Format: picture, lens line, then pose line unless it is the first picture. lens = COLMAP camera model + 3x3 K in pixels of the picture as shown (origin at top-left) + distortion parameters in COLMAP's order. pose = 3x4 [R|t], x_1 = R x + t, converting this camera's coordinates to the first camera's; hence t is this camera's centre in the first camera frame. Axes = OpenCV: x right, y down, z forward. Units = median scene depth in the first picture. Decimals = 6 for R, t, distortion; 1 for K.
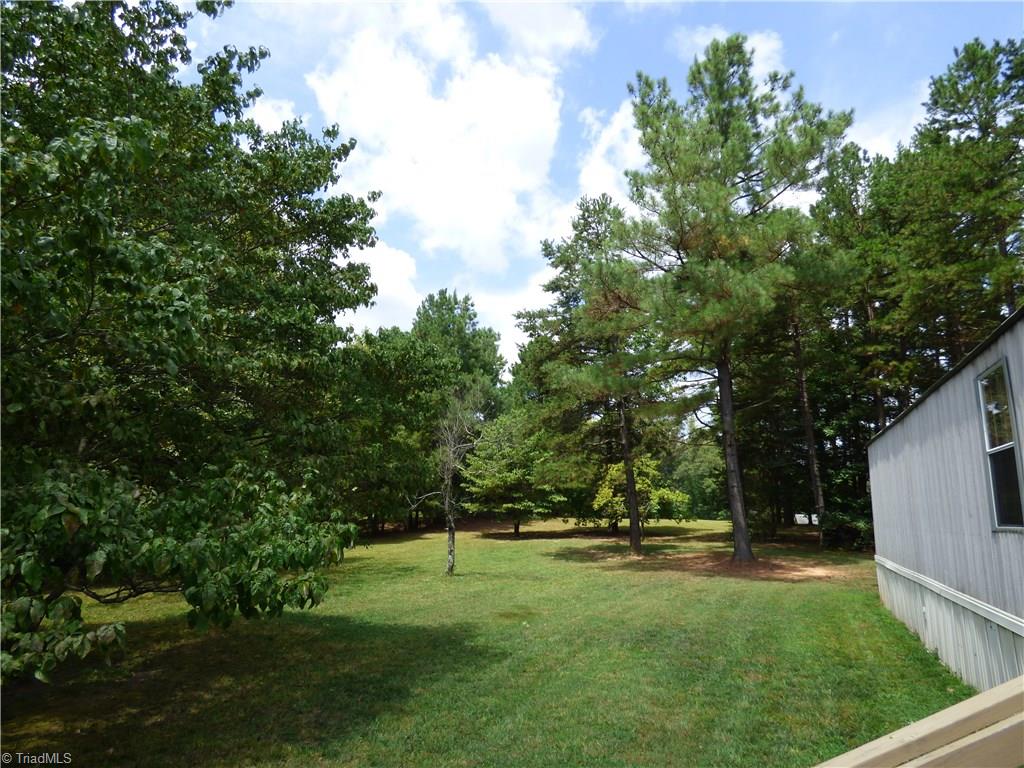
lens RADIAL K [[633.1, 0, 510.0], [0, 633.1, 386.4], [0, 0, 1]] dist [0.002138, -0.002805]
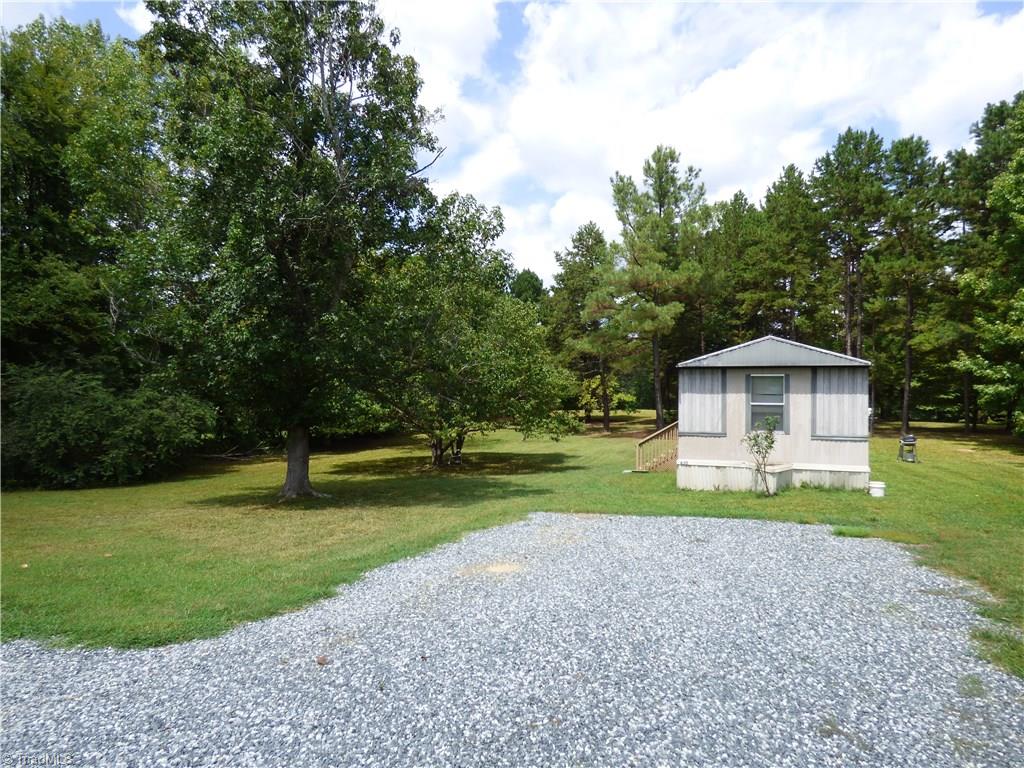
lens RADIAL K [[633.1, 0, 513.9], [0, 633.1, 384.2], [0, 0, 1]] dist [0.002138, -0.002805]
pose [[0.996664, -0.011639, 0.080779, -0.201903], [-0.002270, 0.985442, 0.170000, -0.170242], [-0.081582, -0.169616, 0.982128, -0.710686]]
